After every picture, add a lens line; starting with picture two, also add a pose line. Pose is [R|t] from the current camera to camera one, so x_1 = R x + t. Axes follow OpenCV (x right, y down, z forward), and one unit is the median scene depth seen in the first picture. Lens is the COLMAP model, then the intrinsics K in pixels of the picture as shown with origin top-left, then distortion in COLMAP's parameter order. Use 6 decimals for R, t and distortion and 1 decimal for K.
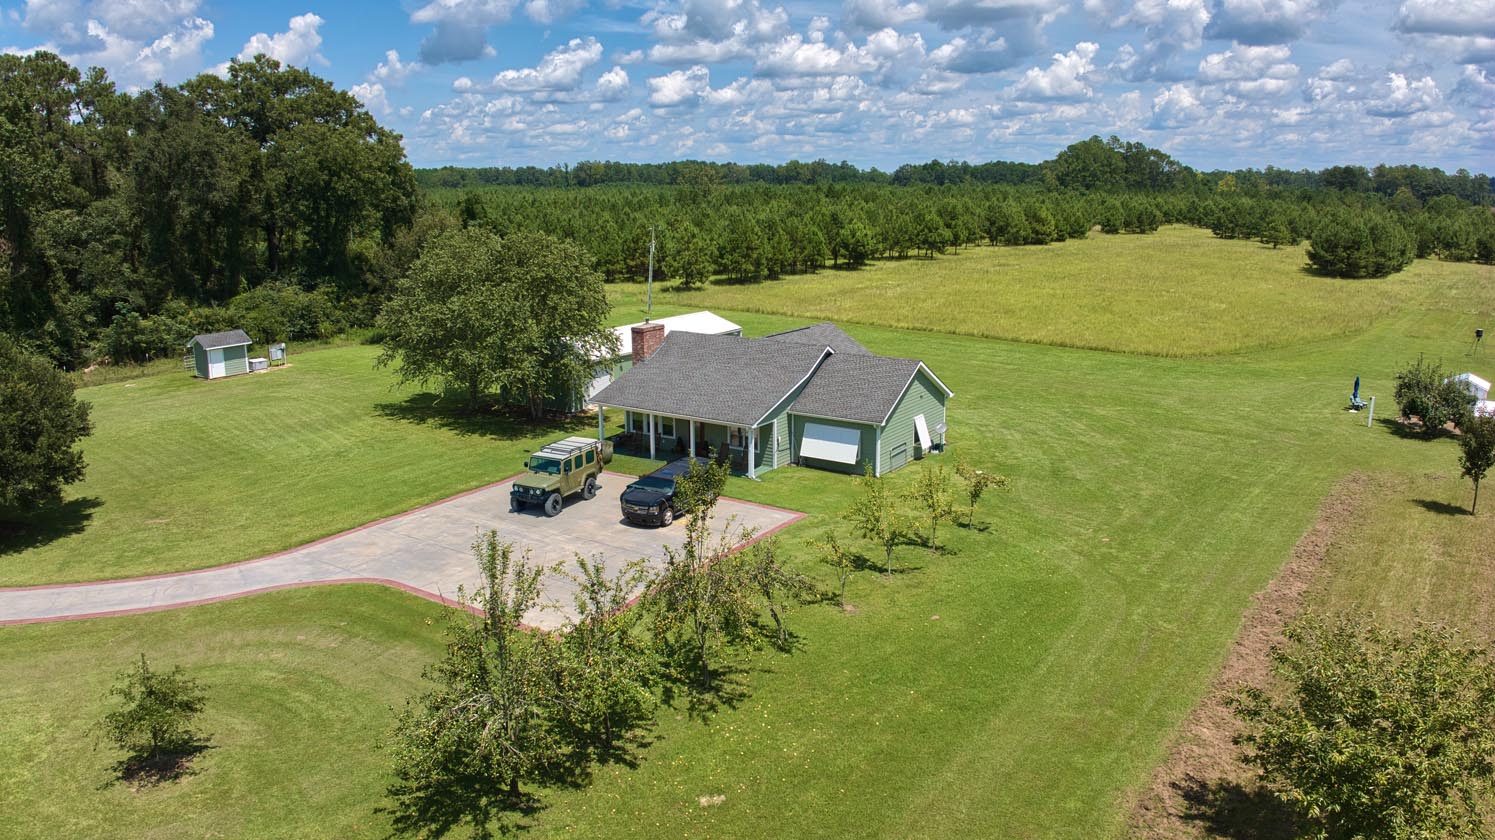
lens RADIAL K [[1038.0, 0, 746.3], [0, 1038.0, 421.4], [0, 0, 1]] dist [-0.106279, -0.008811]
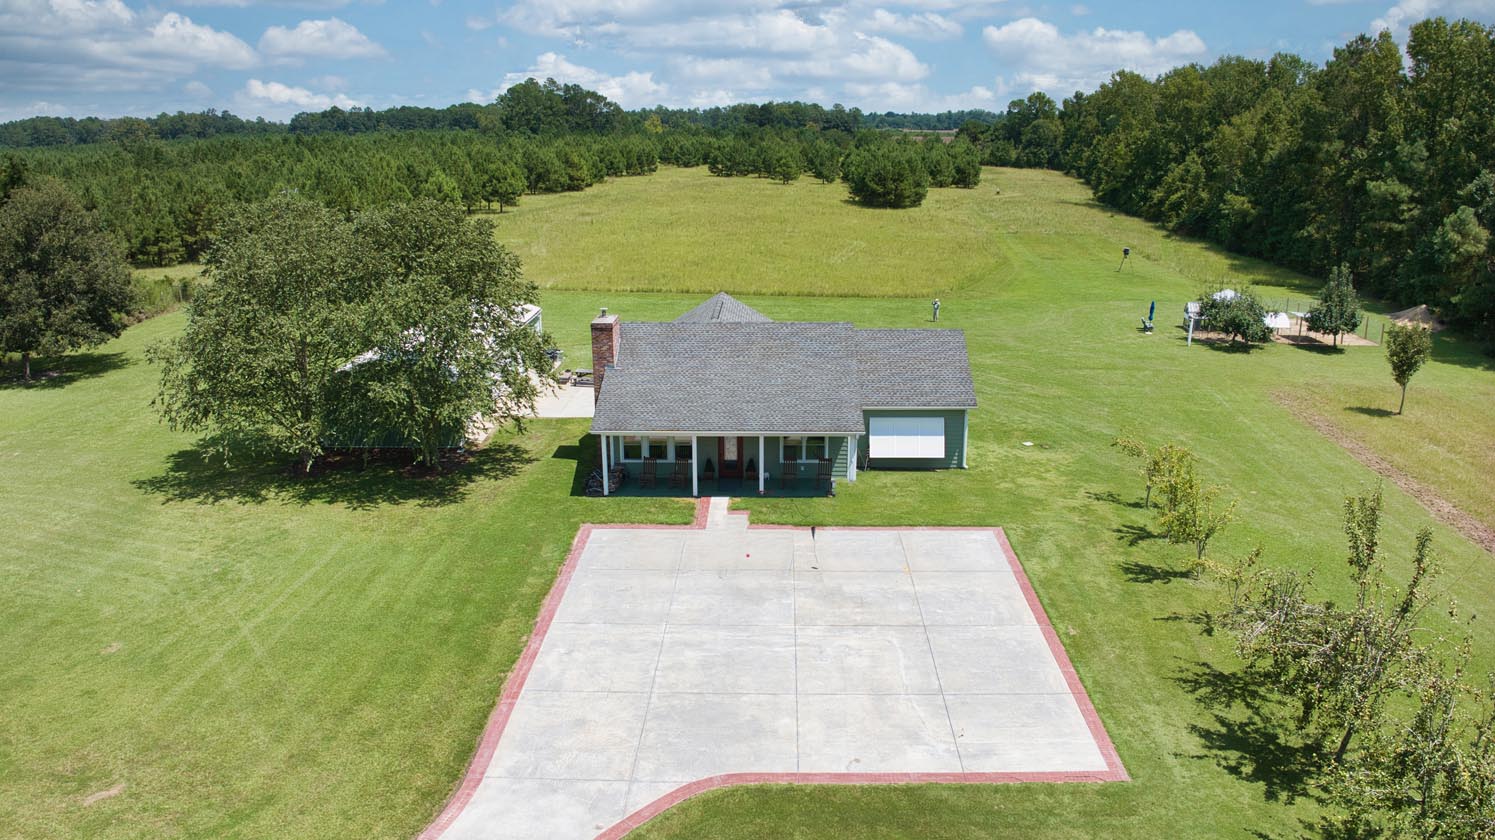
lens RADIAL K [[1038.0, 0, 746.3], [0, 1038.0, 421.4], [0, 0, 1]] dist [-0.106279, -0.008811]
pose [[0.831302, -0.149337, 0.535384, -0.154944], [0.121759, 0.988762, 0.086743, -0.026316], [-0.542321, -0.006921, 0.840143, 0.115349]]
